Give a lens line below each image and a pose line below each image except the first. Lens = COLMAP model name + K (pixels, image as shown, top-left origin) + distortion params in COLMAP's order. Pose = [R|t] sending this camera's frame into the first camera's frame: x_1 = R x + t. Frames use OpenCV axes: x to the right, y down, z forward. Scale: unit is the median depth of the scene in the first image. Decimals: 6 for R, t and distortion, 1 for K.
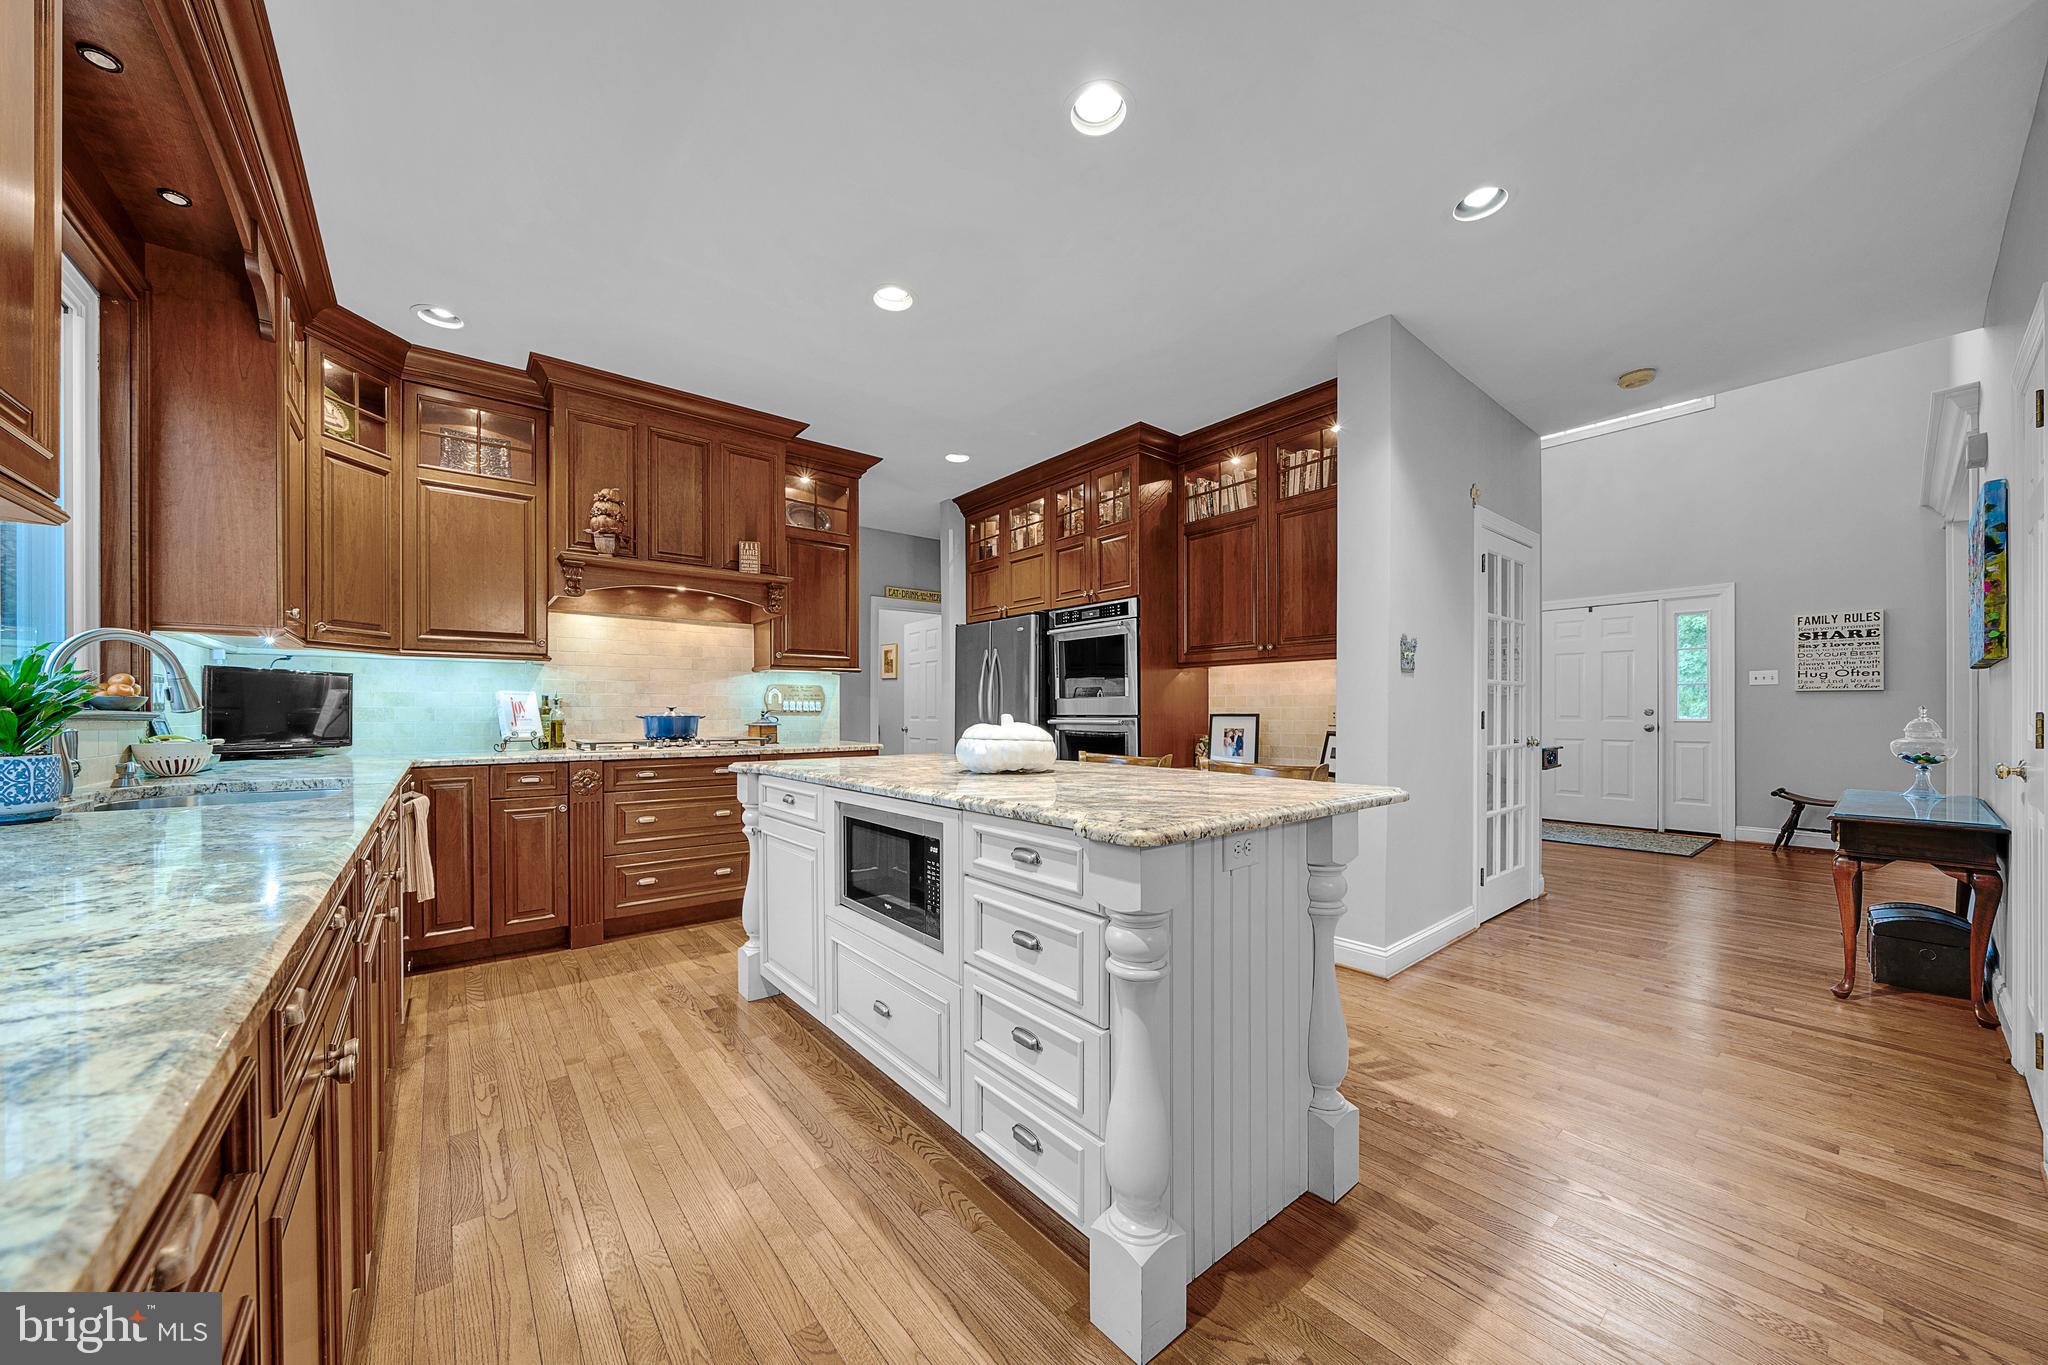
lens RADIAL K [[707.9, 0, 987.2], [0, 707.9, 714.6], [0, 0, 1]] dist [-0.002563, -0.000026]
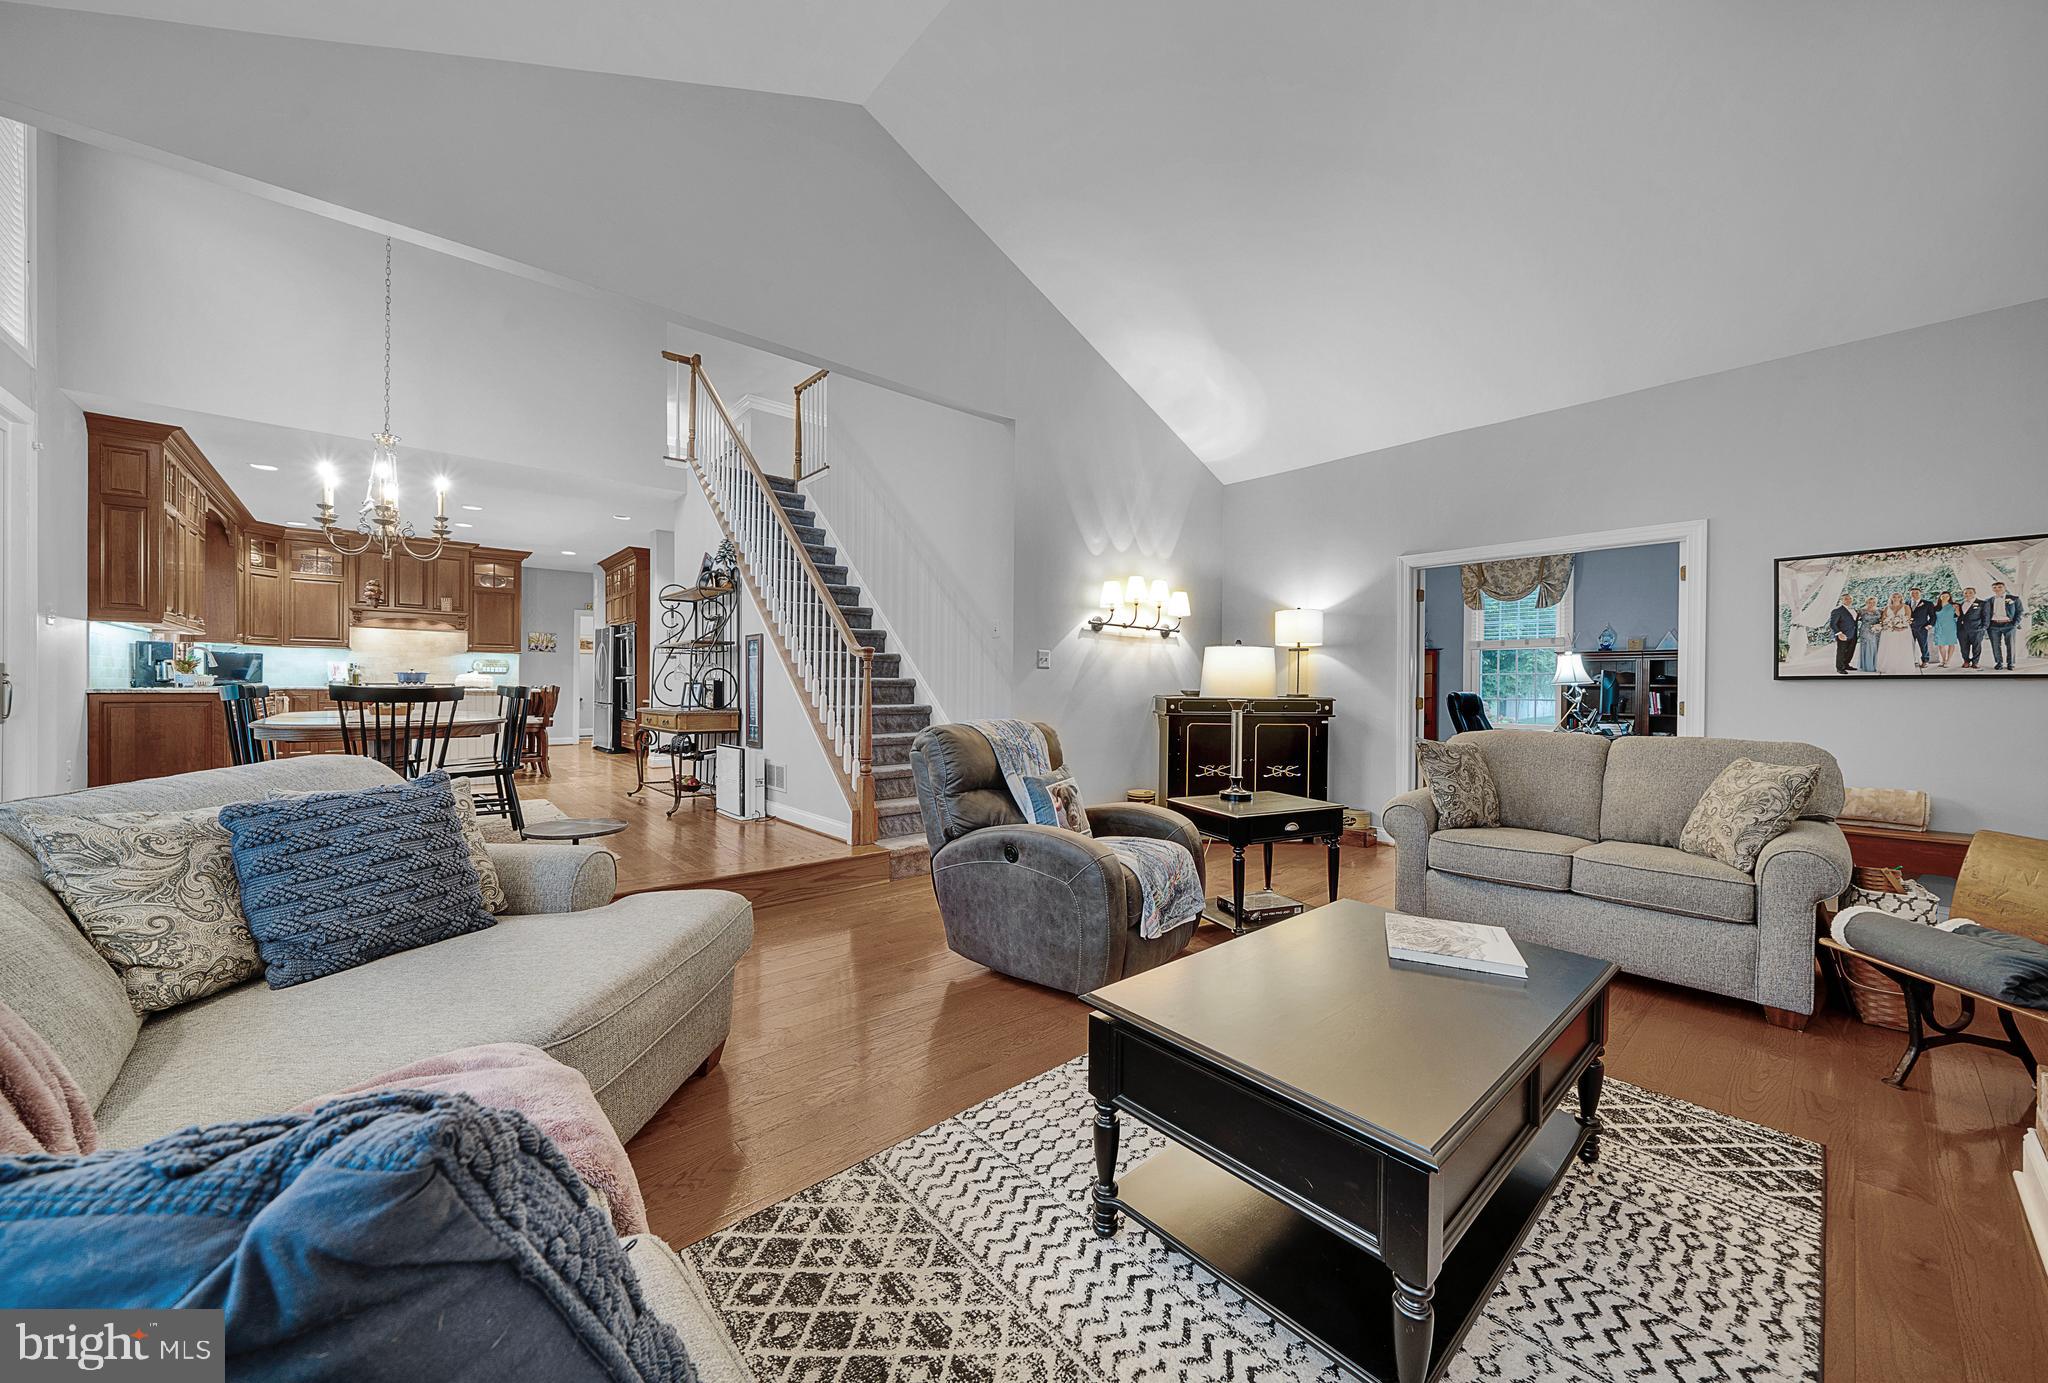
lens RADIAL K [[726.9, 0, 1029.7], [0, 726.9, 688.9], [0, 0, 1]] dist [-0.003494, -0.000070]
pose [[0.997612, 0.004919, 0.068895, 1.454445], [-0.004942, 0.999988, 0.000166, 0.046015], [-0.068894, -0.000506, 0.997624, -1.551901]]
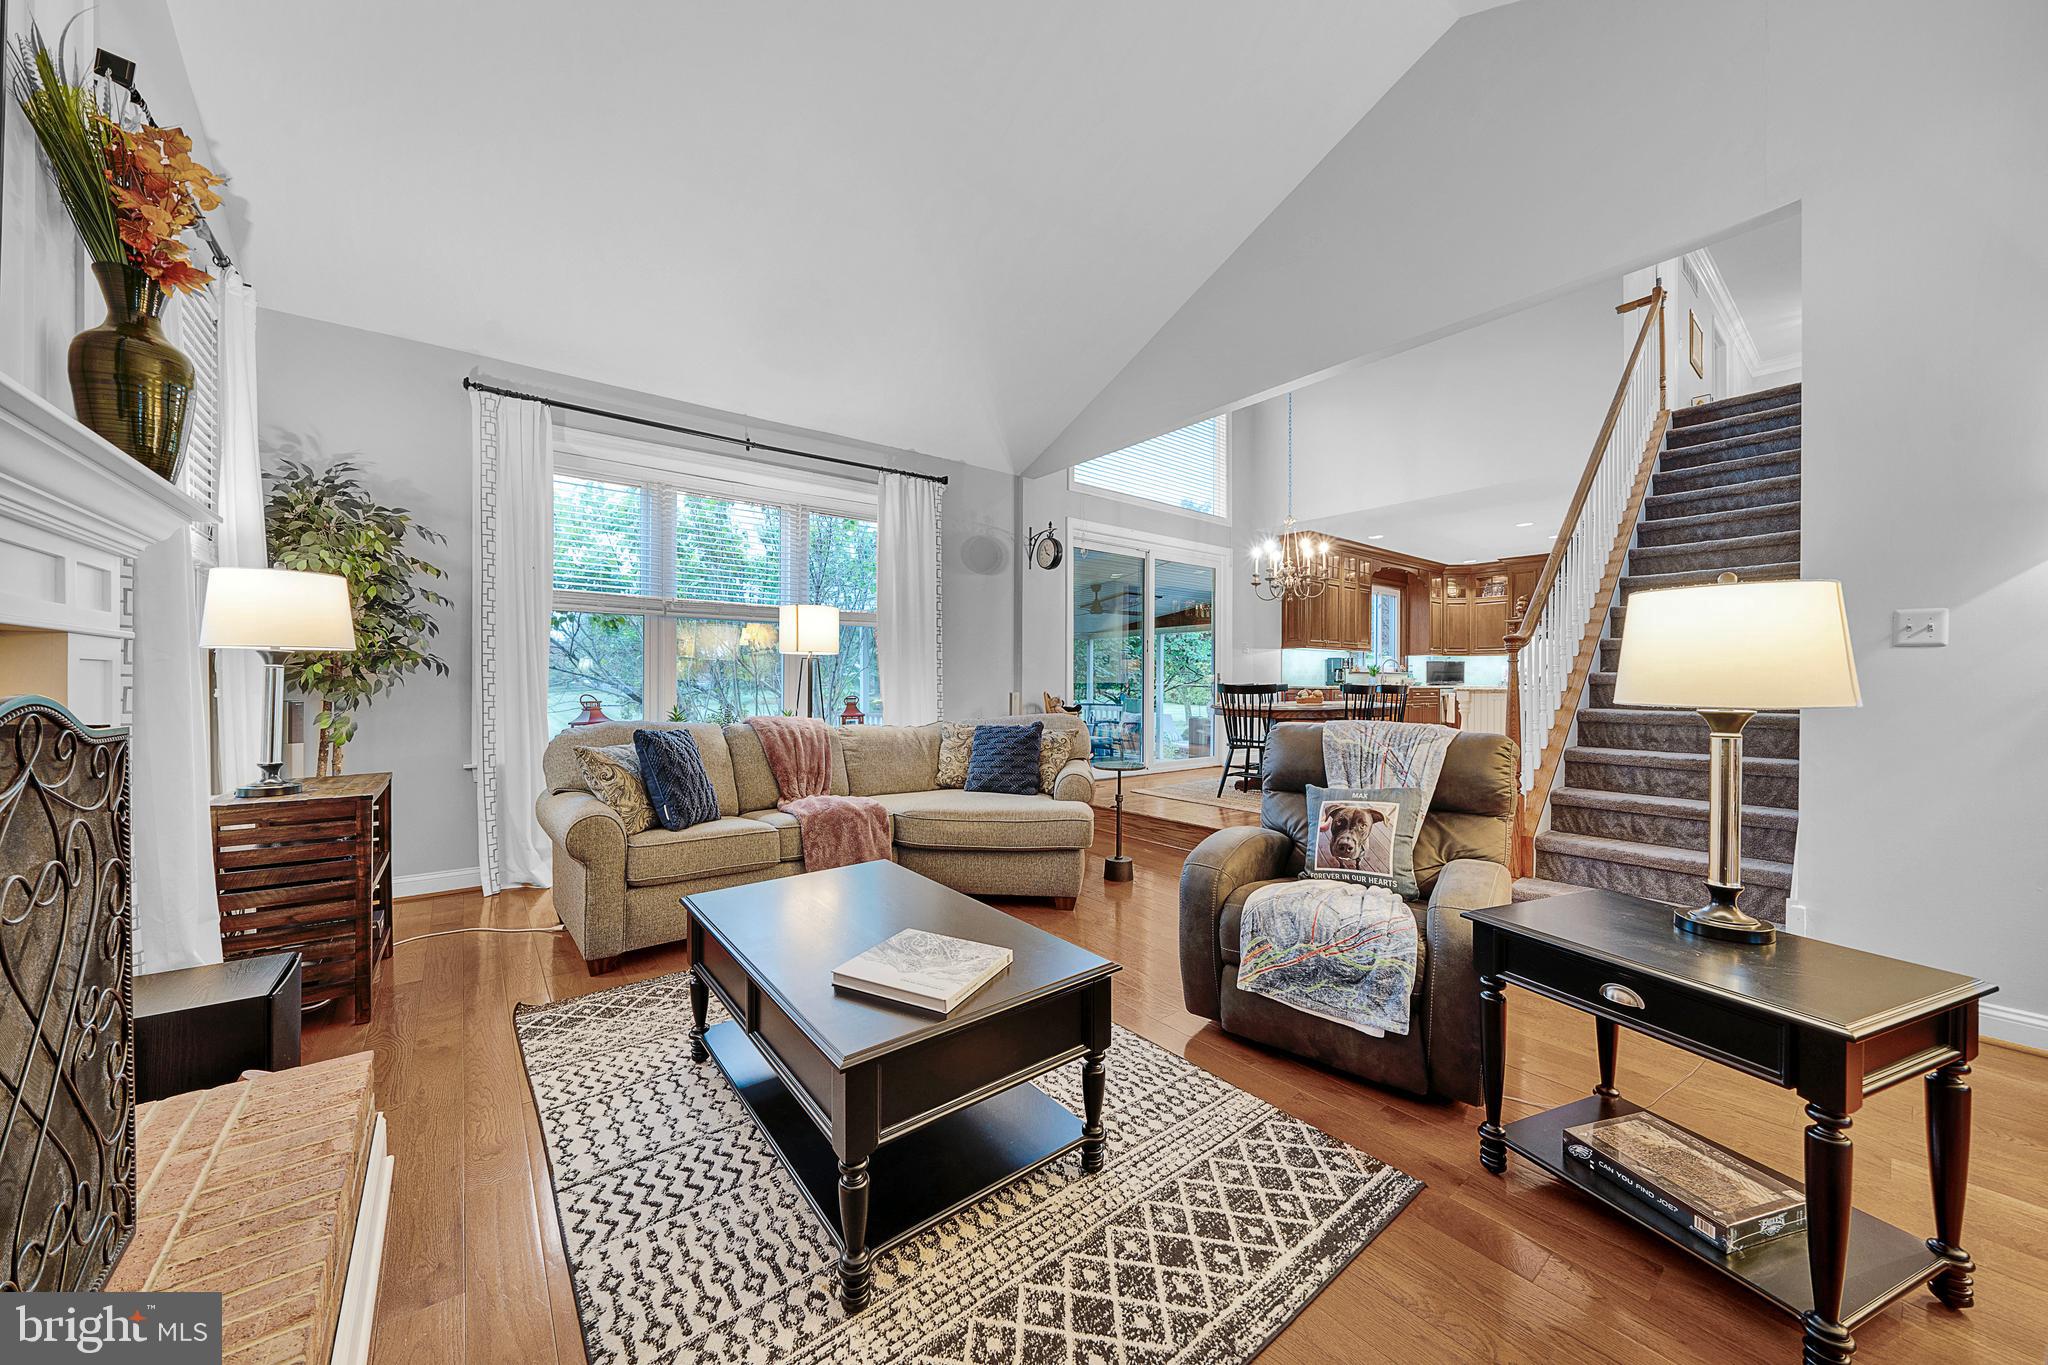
lens RADIAL K [[707.9, 0, 1016.8], [0, 707.9, 679.0], [0, 0, 1]] dist [-0.002563, -0.000026]
pose [[0.013679, -0.004219, -0.999898, 2.177180], [-0.005113, 0.999978, -0.004289, 0.045470], [0.999893, 0.005171, 0.013657, -1.047248]]
